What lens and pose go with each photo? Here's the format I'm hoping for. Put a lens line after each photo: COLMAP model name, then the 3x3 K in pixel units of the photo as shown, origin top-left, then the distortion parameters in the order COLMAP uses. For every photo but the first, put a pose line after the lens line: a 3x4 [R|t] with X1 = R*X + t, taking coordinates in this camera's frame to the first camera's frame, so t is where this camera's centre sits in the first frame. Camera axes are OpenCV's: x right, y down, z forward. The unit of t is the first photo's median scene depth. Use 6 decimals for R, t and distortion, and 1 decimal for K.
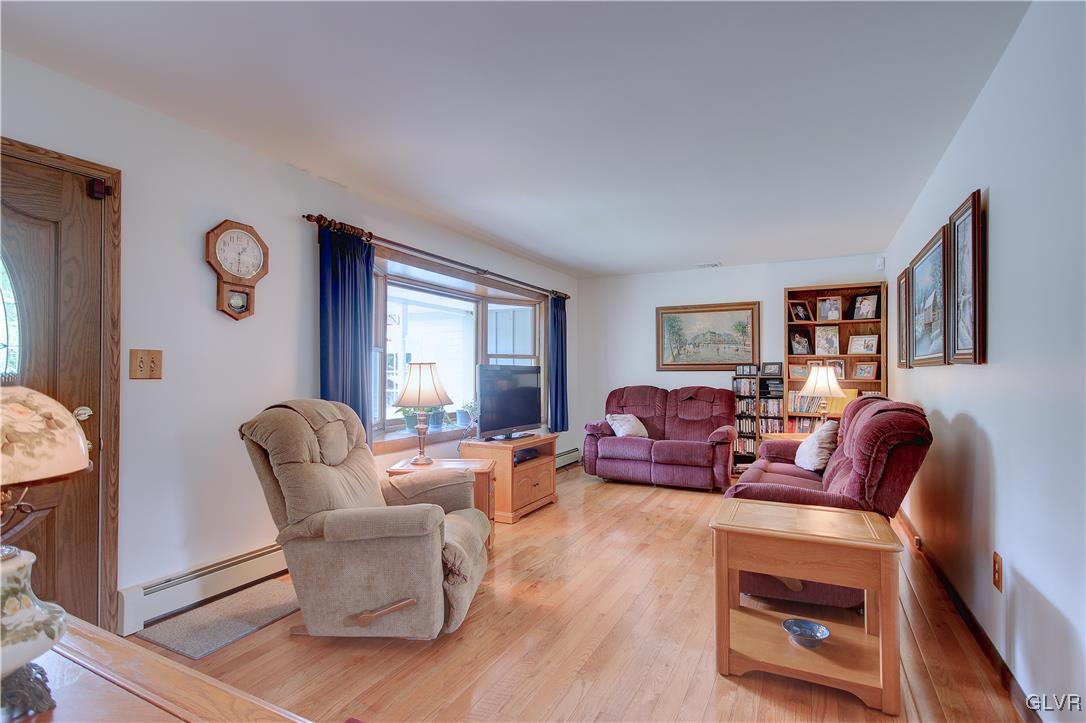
lens RADIAL K [[519.3, 0, 543.0], [0, 519.3, 361.5], [0, 0, 1]] dist [-0.000926, -0.000123]
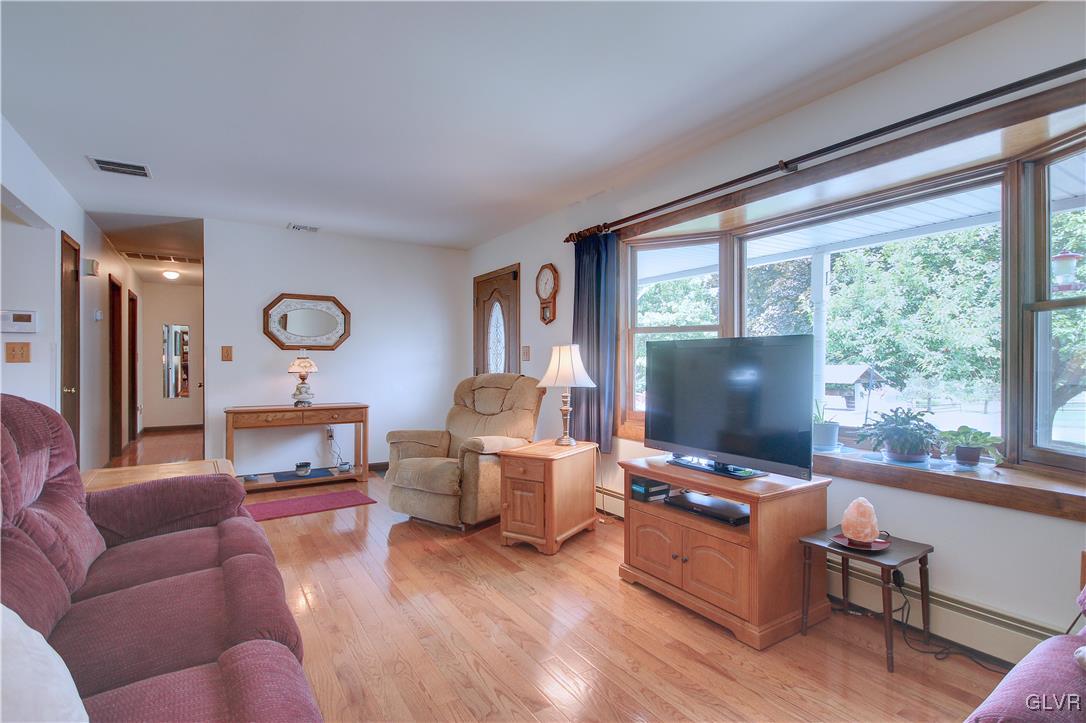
lens RADIAL K [[519.3, 0, 543.0], [0, 519.3, 361.5], [0, 0, 1]] dist [-0.000926, -0.000123]
pose [[-0.500680, -0.001519, -0.865631, 0.733248], [0.017276, 0.999782, -0.011747, 0.048688], [0.865460, -0.020836, -0.500544, 1.607391]]
